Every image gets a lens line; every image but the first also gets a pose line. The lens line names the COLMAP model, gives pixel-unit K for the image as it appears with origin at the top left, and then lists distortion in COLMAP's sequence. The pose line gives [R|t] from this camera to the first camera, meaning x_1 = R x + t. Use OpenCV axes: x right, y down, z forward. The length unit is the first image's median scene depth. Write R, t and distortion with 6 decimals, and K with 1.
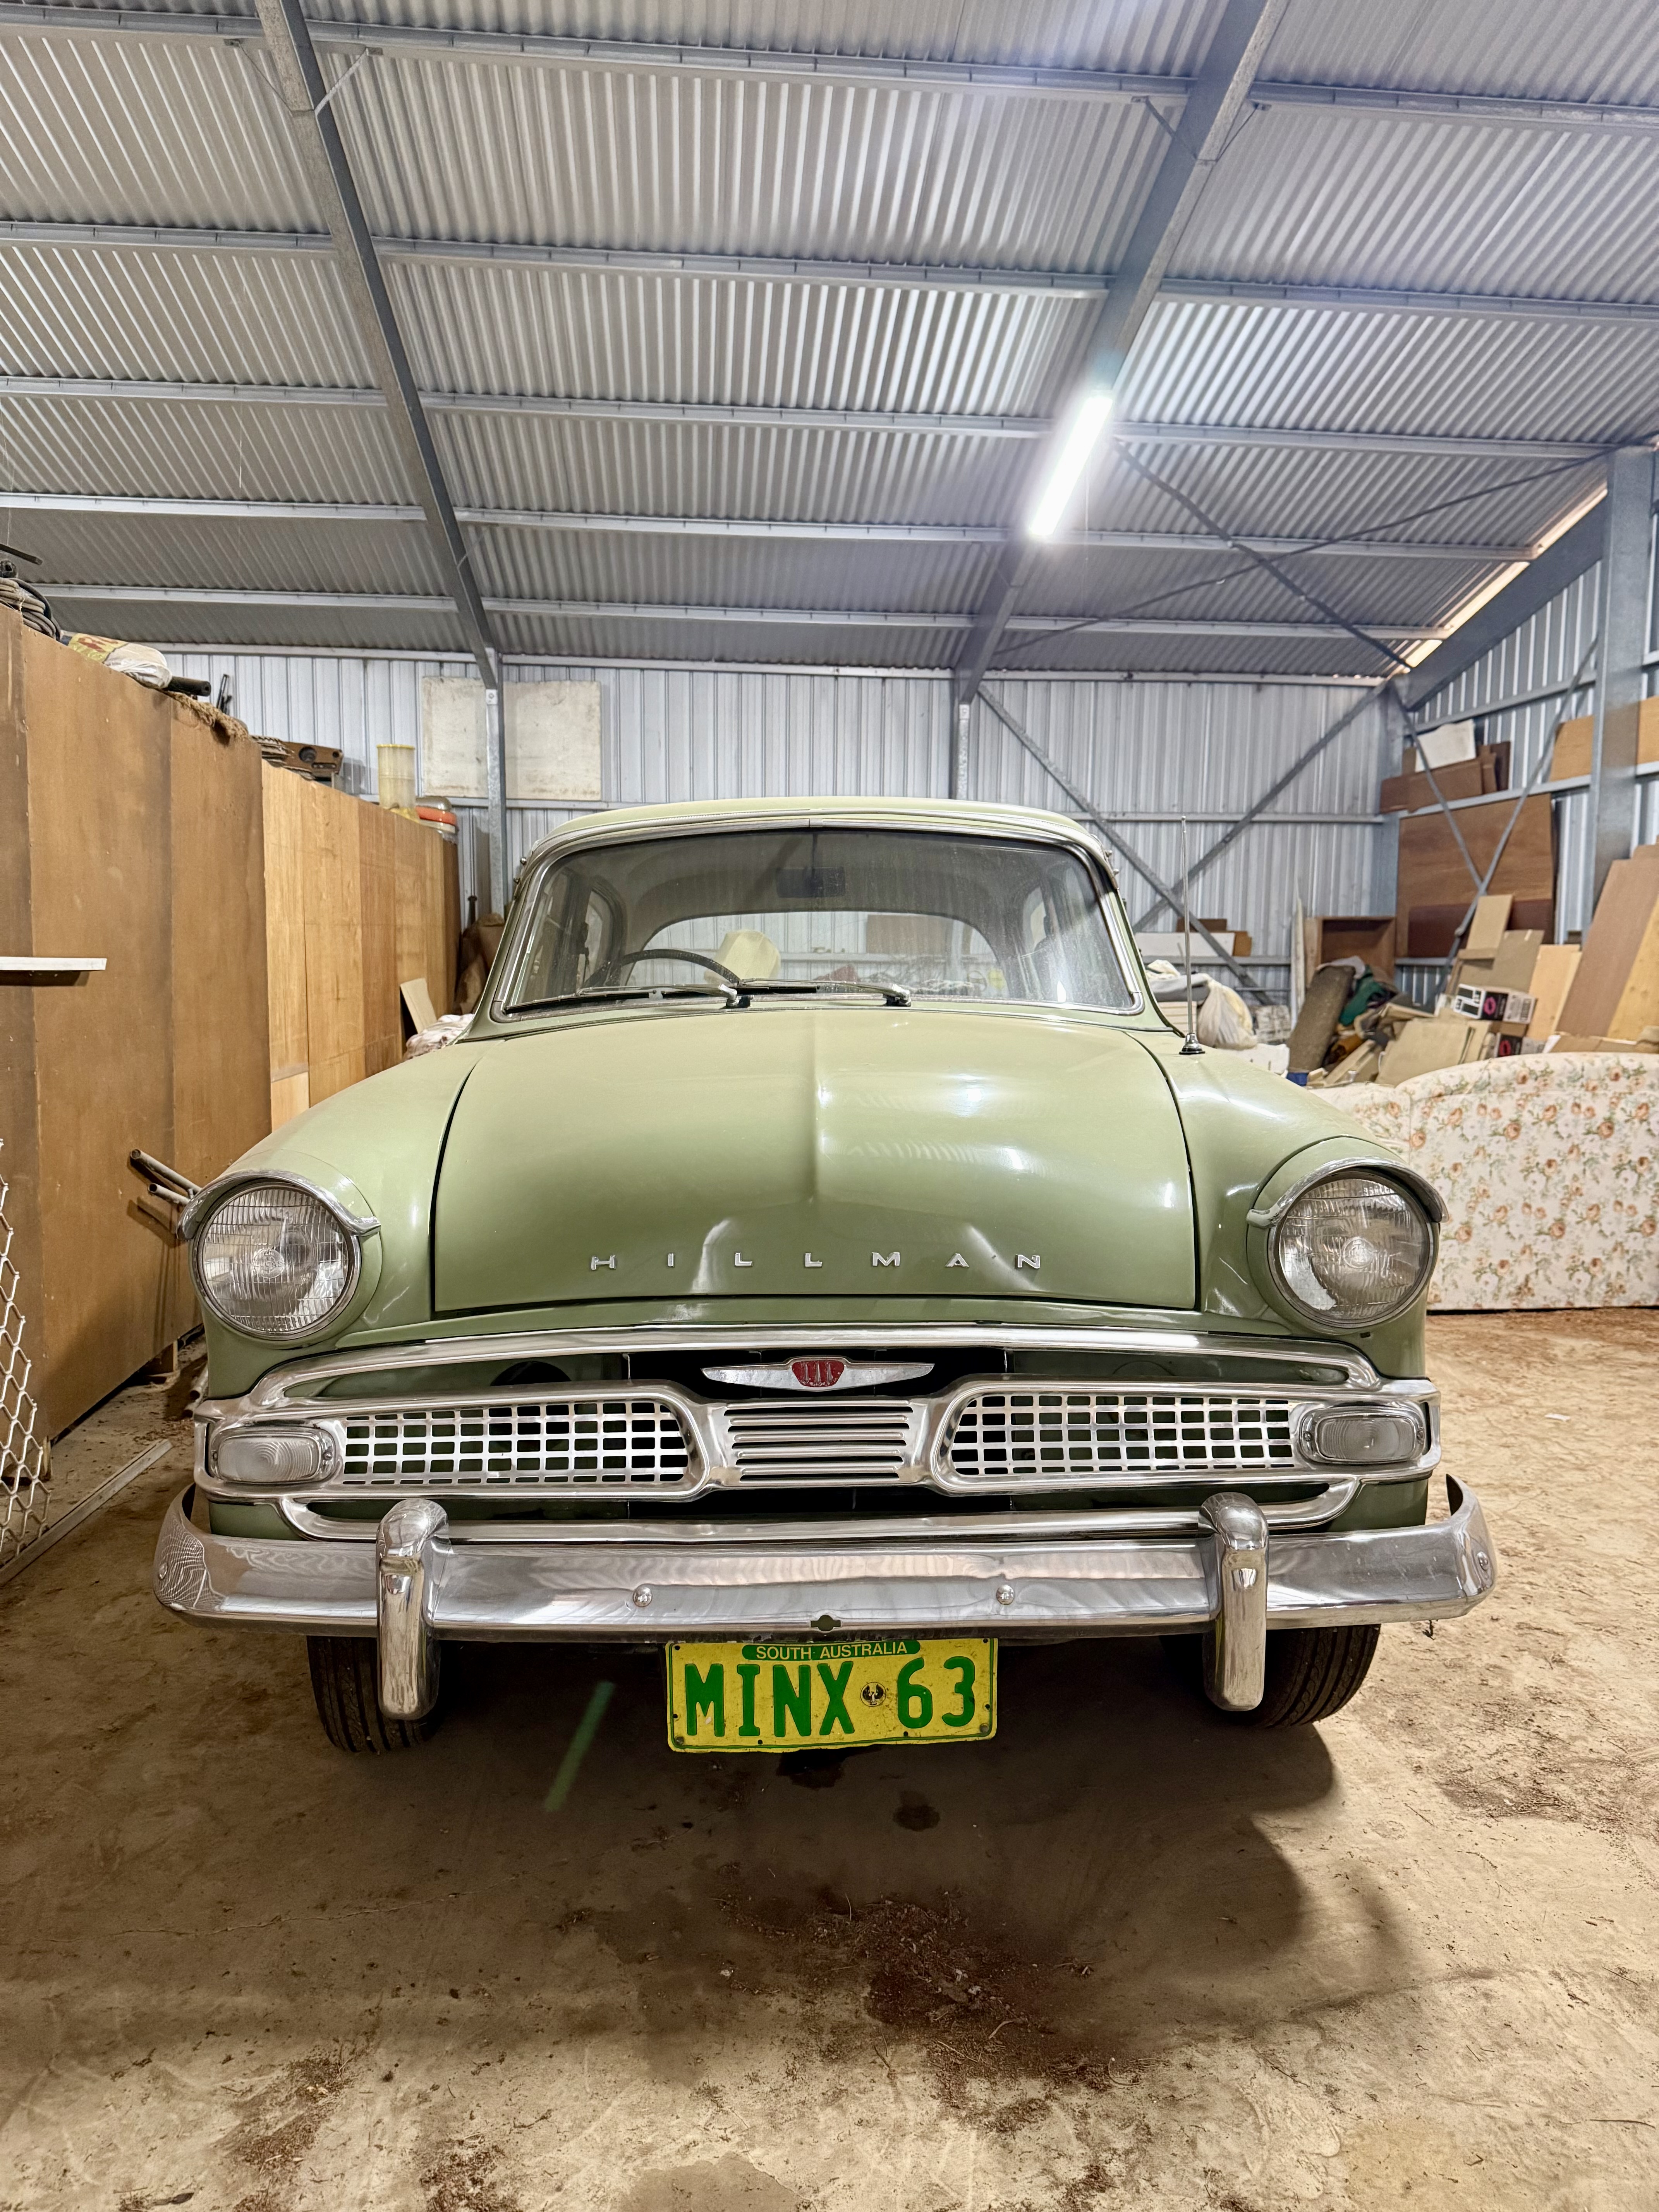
lens RADIAL K [[1523.9, 0, 863.6], [0, 1523.9, 1106.3], [0, 0, 1]] dist [0.066602, -0.048885]
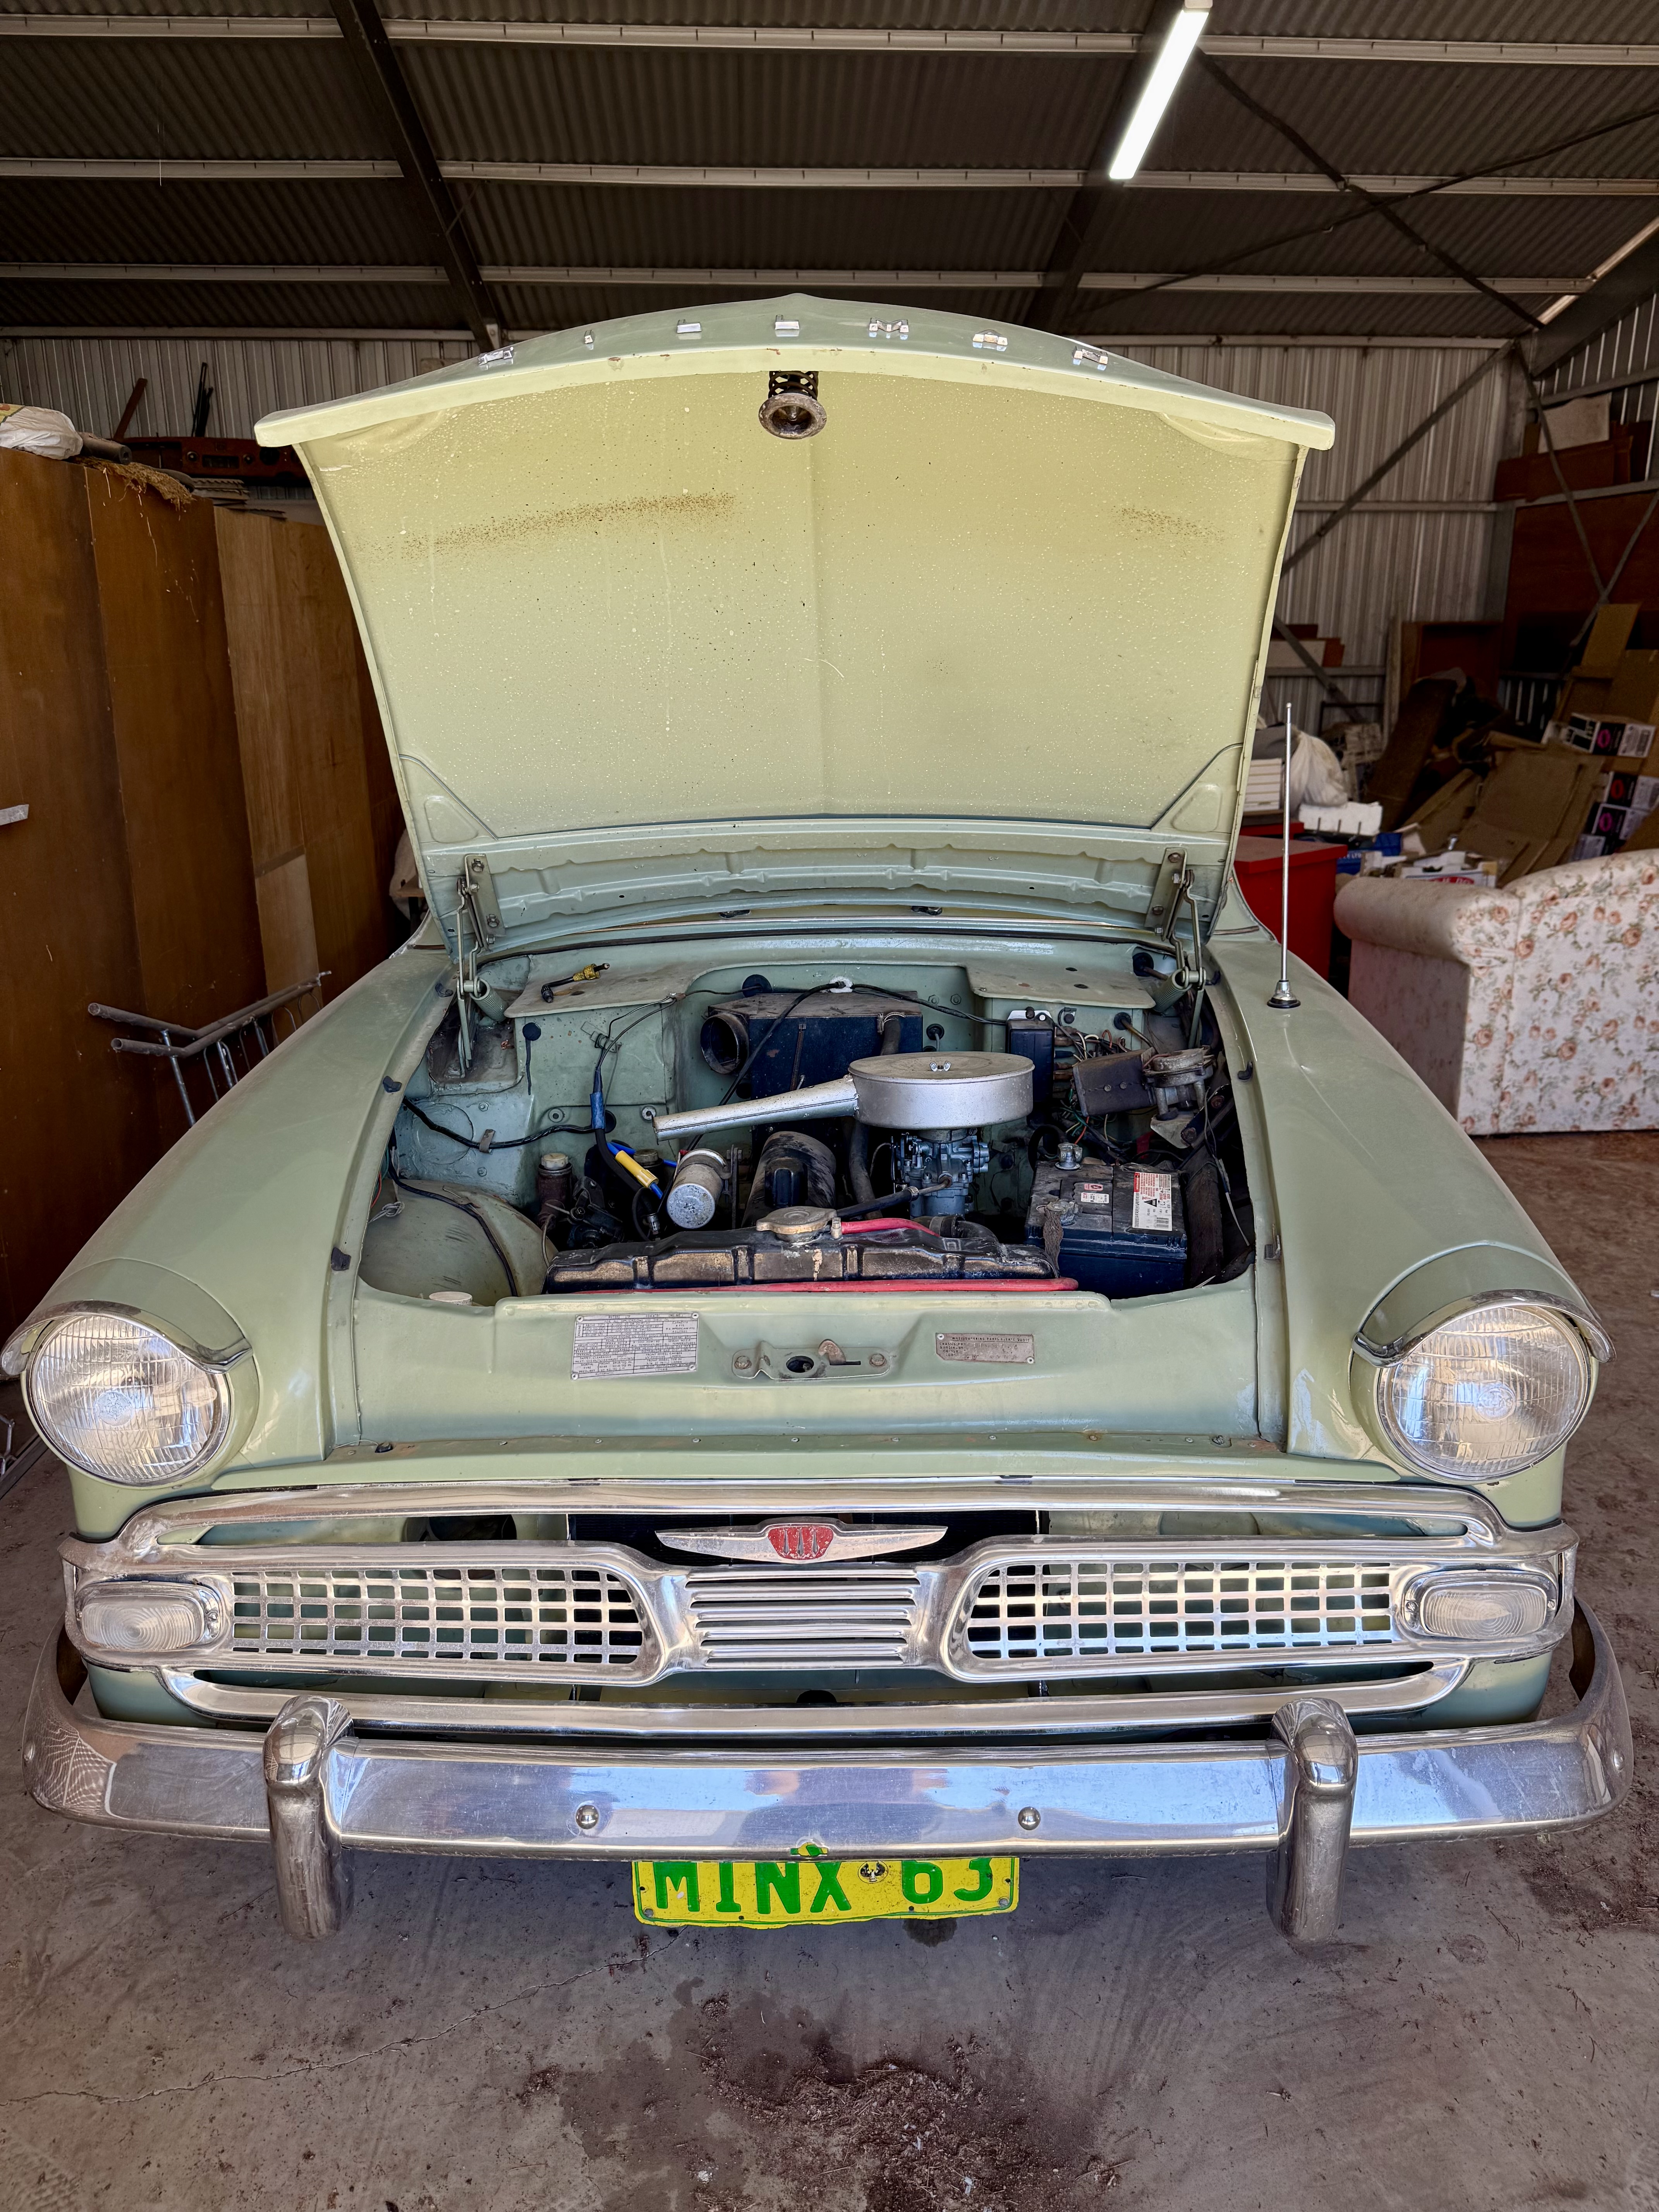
lens RADIAL K [[1567.5, 0, 857.8], [0, 1567.5, 1107.3], [0, 0, 1]] dist [0.004716, 0.004013]
pose [[0.999258, 0.003617, -0.038354, 0.024453], [0.003818, 0.981382, 0.192030, -0.163917], [0.038334, -0.192034, 0.980639, 0.191573]]
